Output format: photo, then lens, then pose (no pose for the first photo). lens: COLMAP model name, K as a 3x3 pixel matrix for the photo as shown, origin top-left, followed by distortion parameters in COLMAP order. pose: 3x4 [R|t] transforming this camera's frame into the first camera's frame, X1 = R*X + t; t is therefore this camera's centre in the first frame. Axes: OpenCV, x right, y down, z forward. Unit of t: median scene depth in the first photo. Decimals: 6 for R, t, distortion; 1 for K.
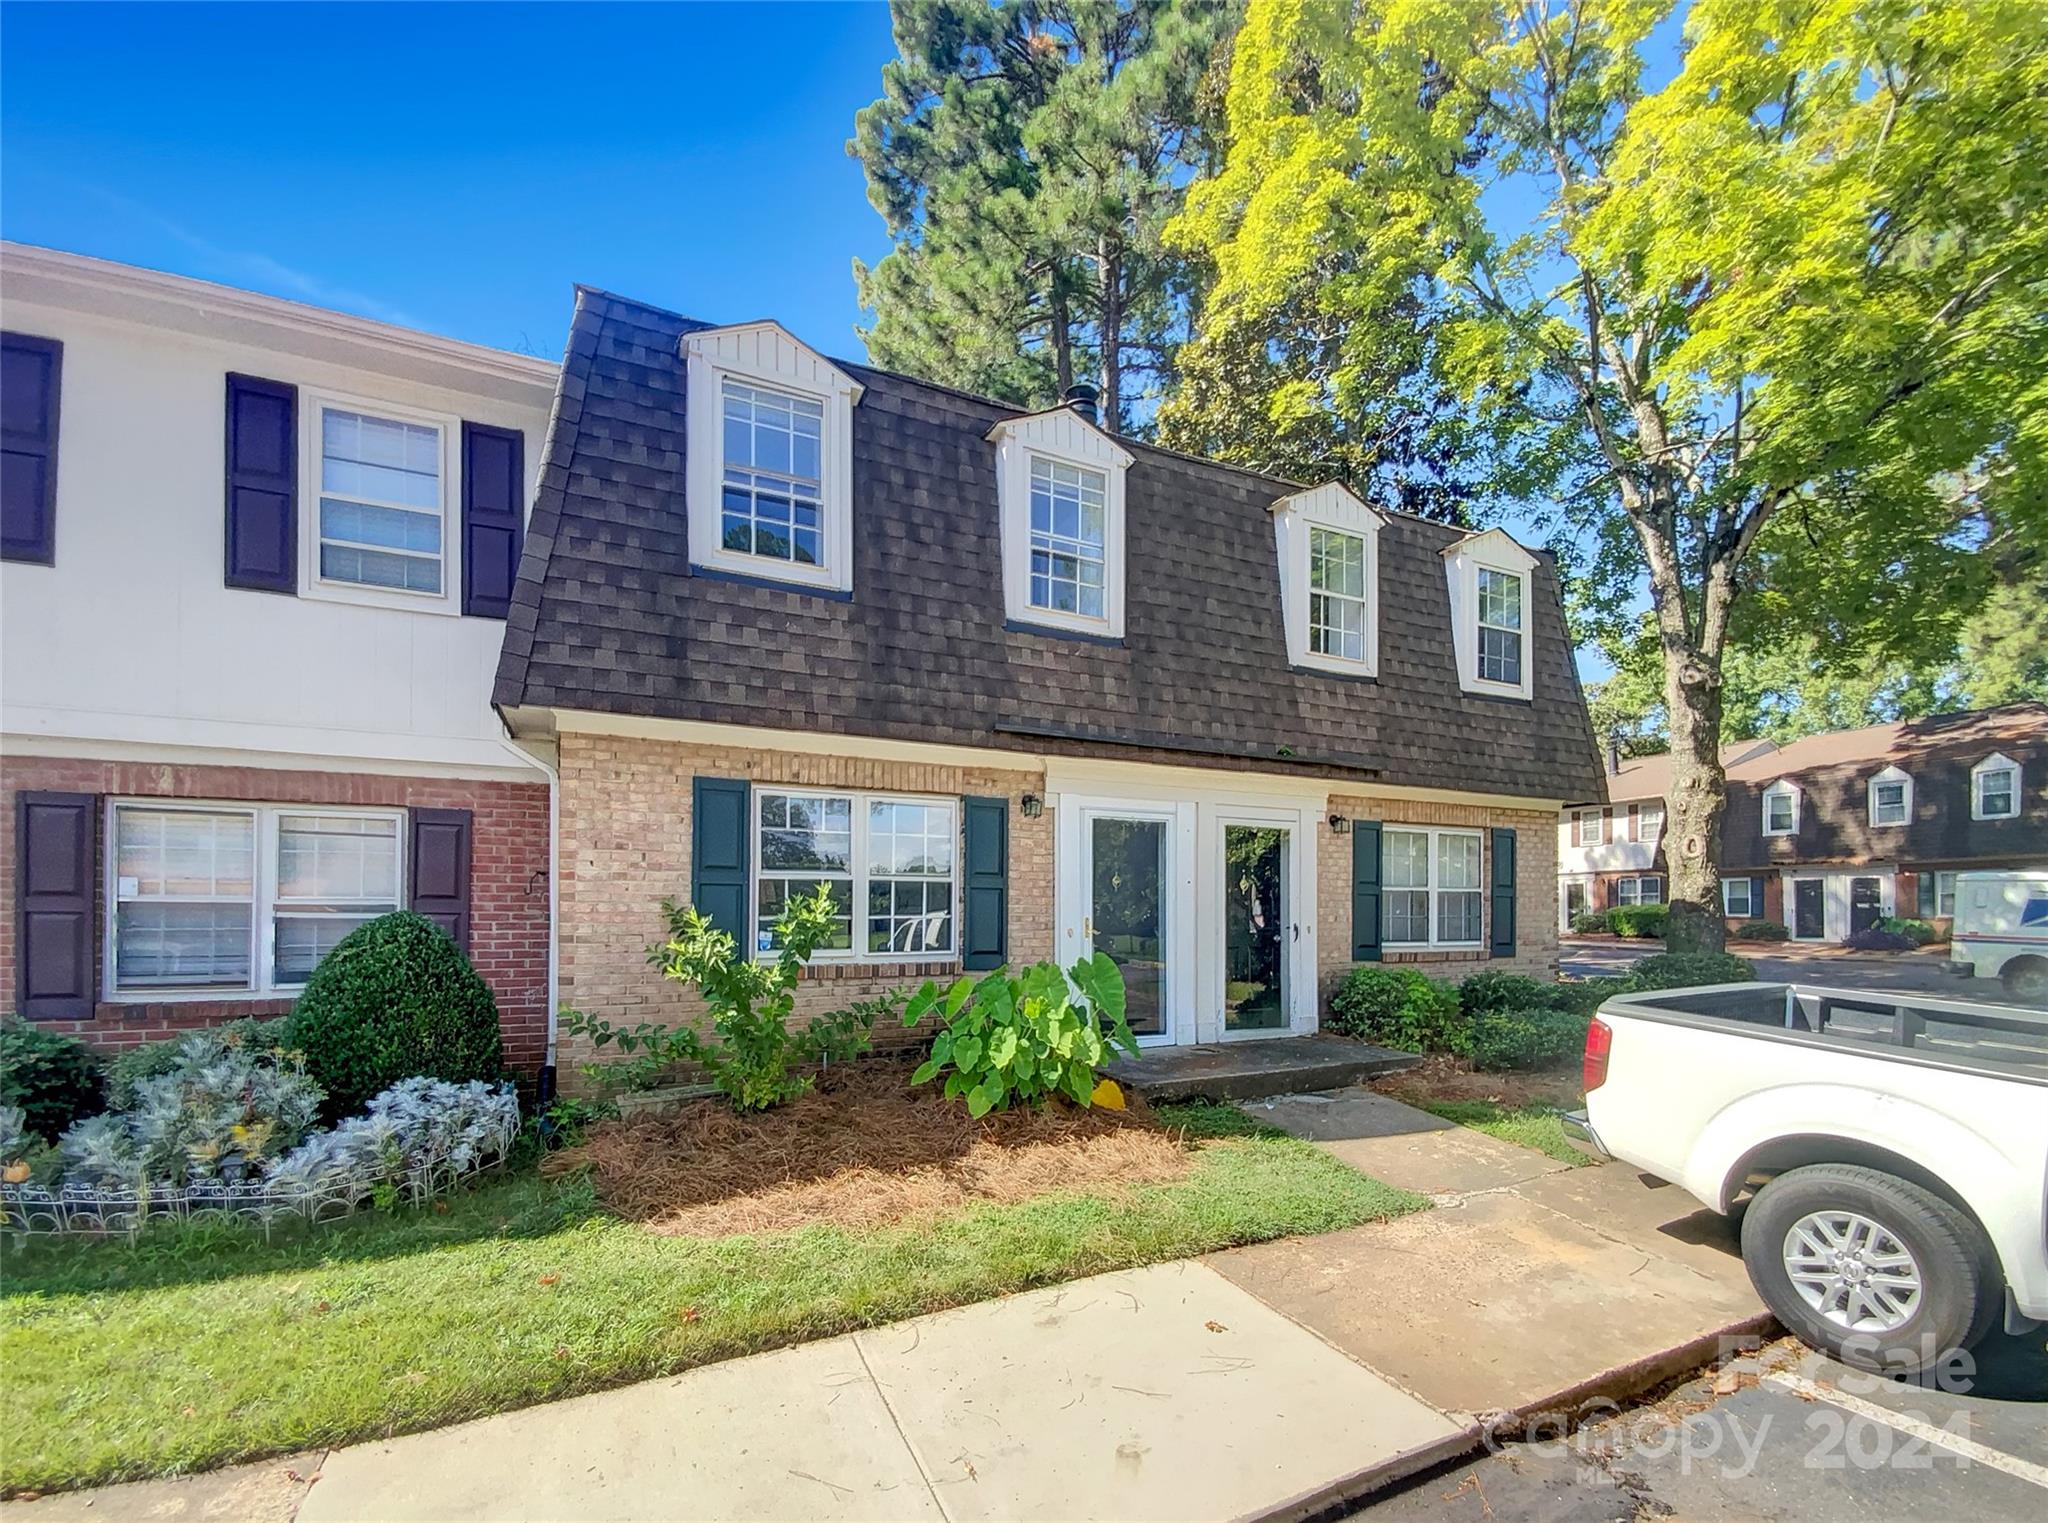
lens RADIAL K [[823.6, 0, 1018.8], [0, 823.6, 770.1], [0, 0, 1]] dist [0.012395, -0.000702]
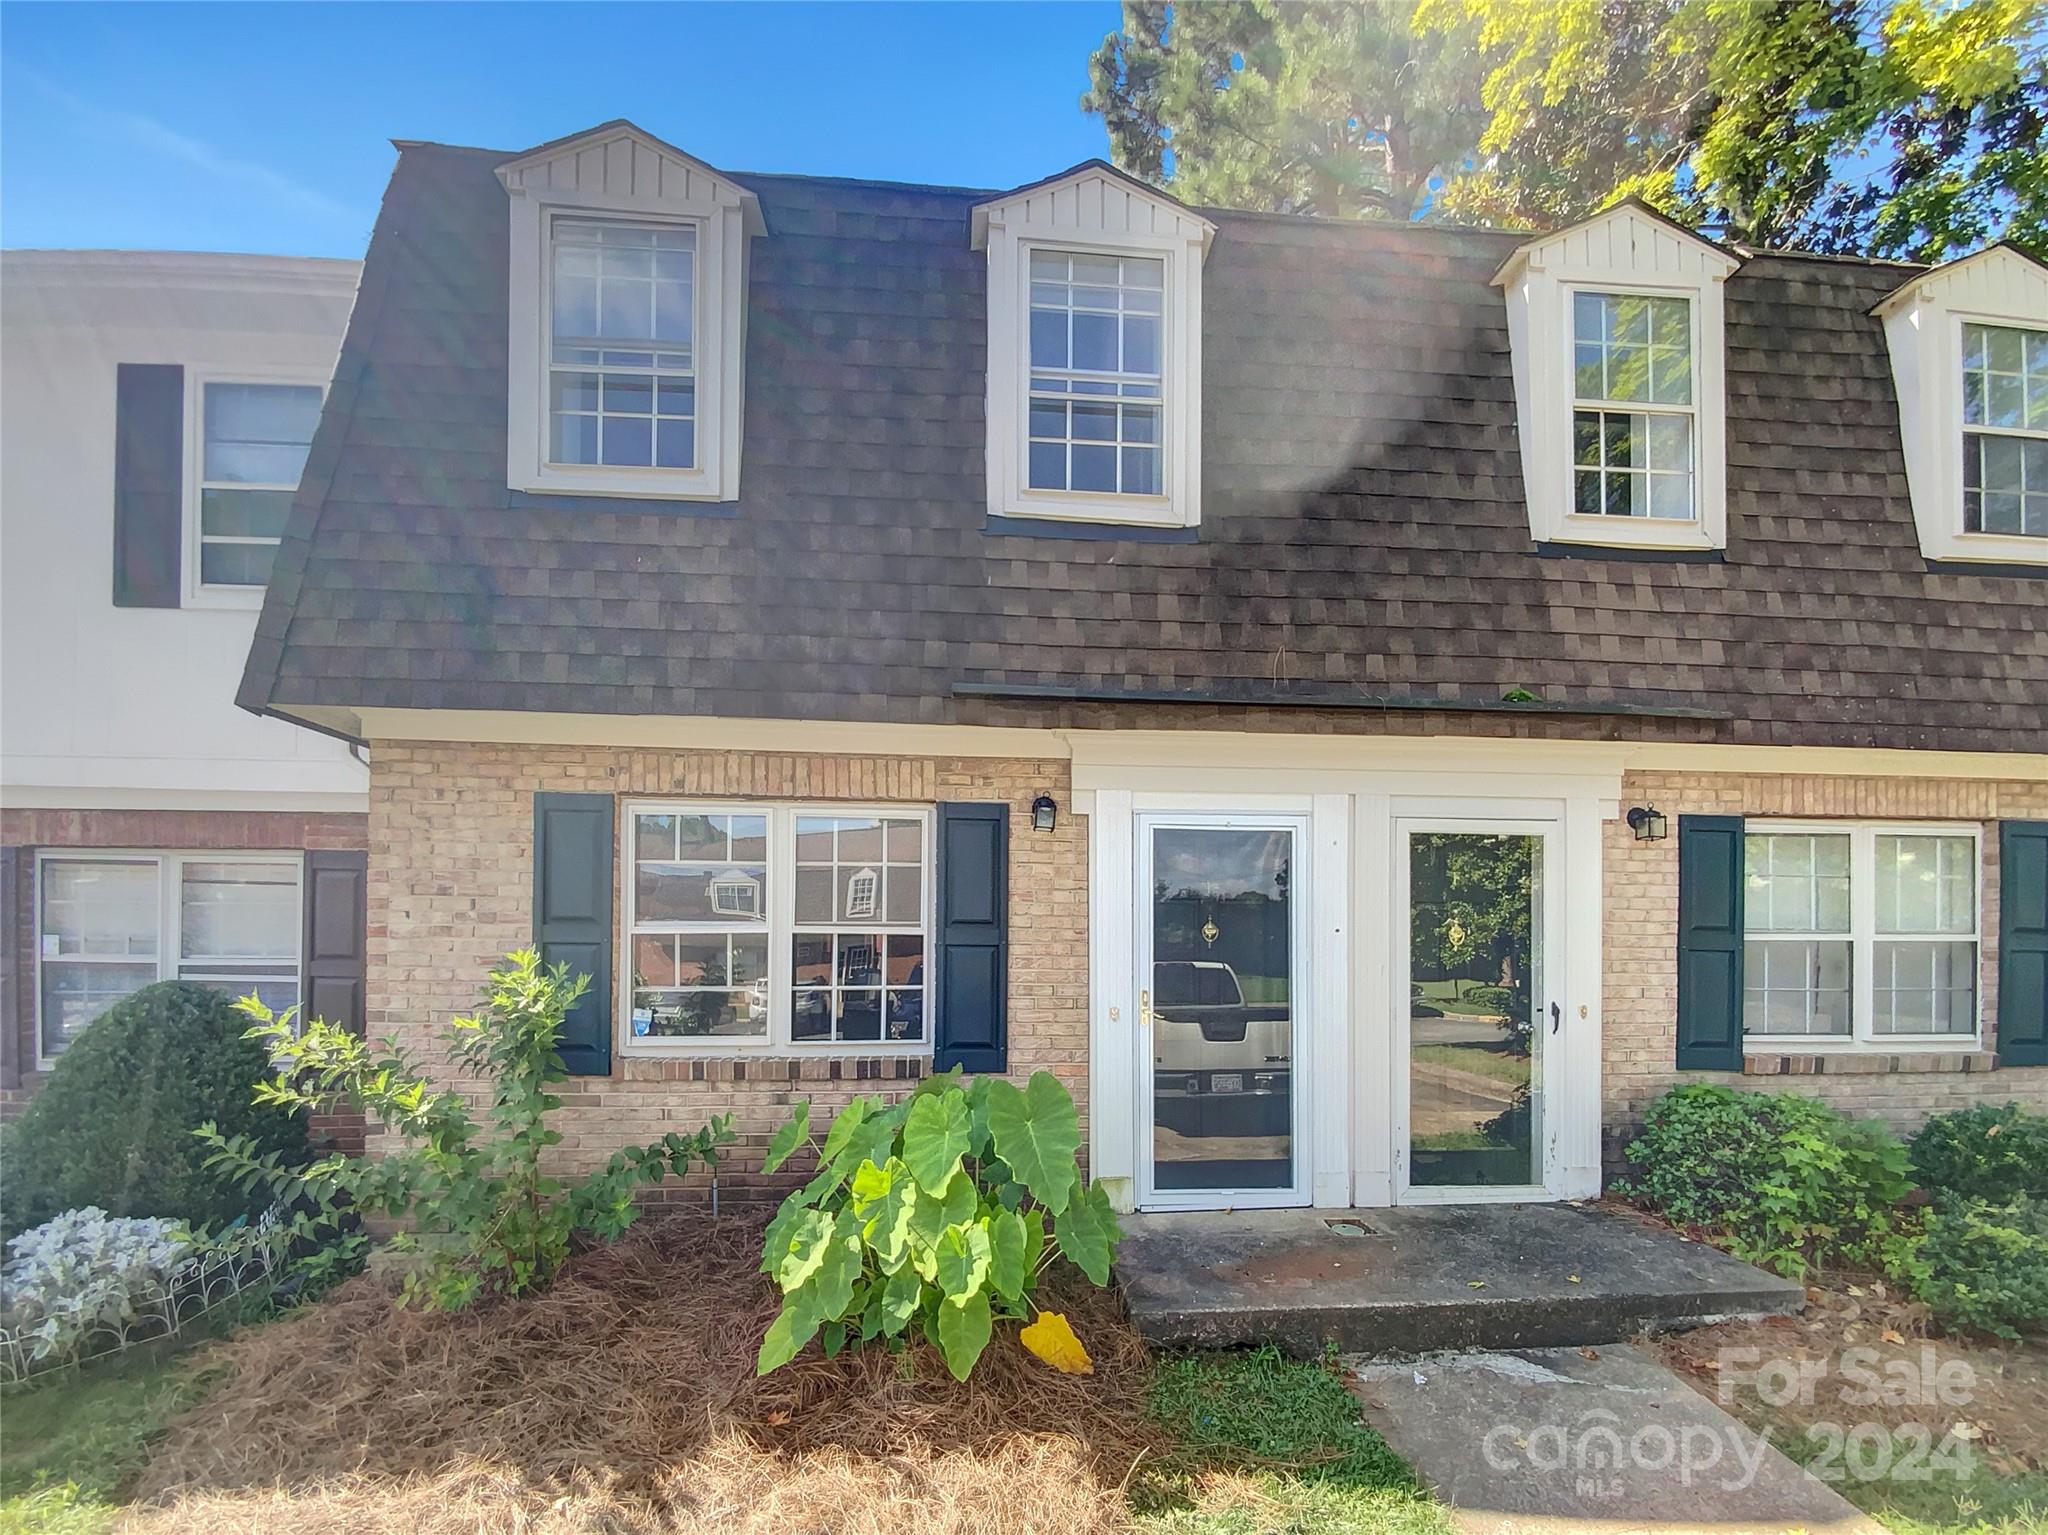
lens RADIAL K [[832.2, 0, 1097.9], [0, 832.2, 841.4], [0, 0, 1]] dist [-0.006132, -0.001349]
pose [[0.945214, -0.037484, -0.324293, 0.258042], [0.053413, 0.997757, 0.040353, 0.041492], [0.322053, -0.055464, 0.945095, 0.415626]]
